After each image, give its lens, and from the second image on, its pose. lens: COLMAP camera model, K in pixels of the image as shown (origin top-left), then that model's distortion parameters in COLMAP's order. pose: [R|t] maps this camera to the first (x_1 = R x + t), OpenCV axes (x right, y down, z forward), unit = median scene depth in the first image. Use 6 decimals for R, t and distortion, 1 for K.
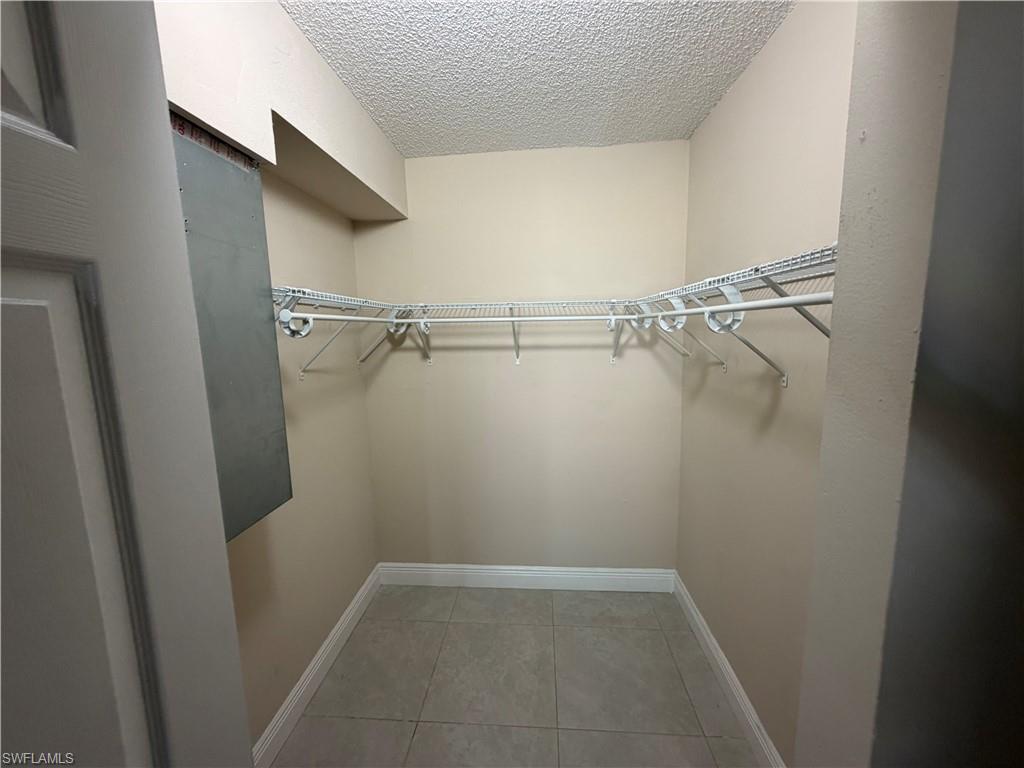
lens RADIAL K [[408.7, 0, 504.4], [0, 408.7, 382.9], [0, 0, 1]] dist [-0.001500, -0.000308]
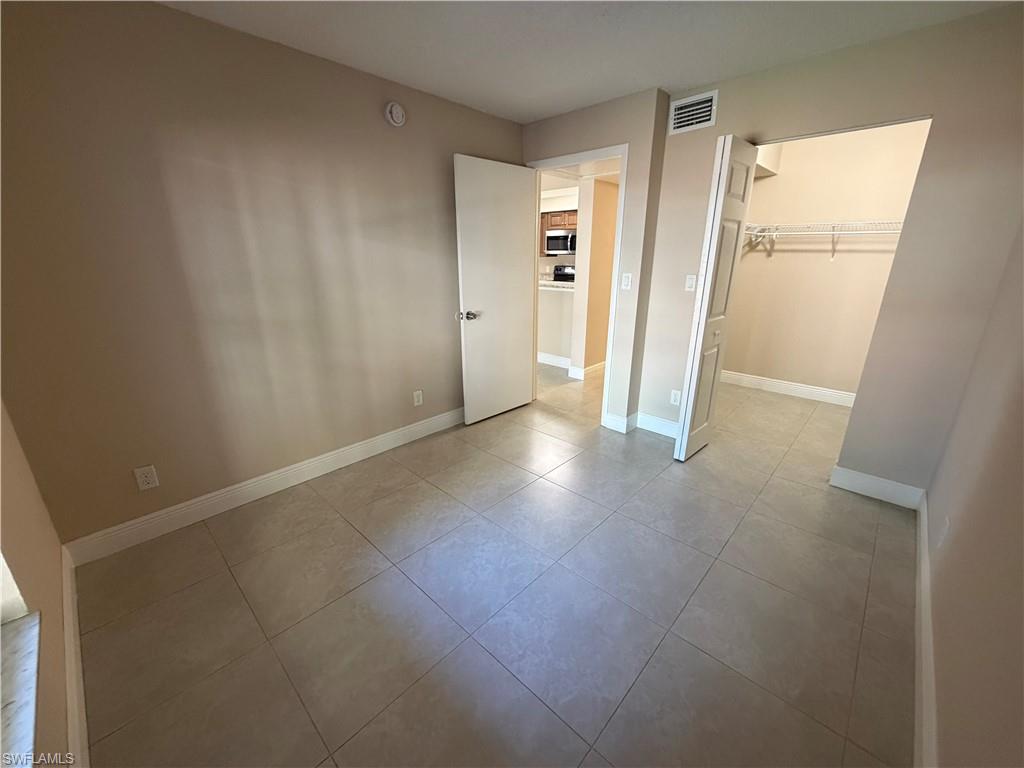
lens RADIAL K [[408.7, 0, 515.9], [0, 408.7, 389.1], [0, 0, 1]] dist [-0.001500, -0.000308]
pose [[0.773529, 0.221611, -0.593752, 0.142878], [-0.102035, 0.968197, 0.228439, 0.210041], [0.625493, -0.116121, 0.771540, -1.158909]]
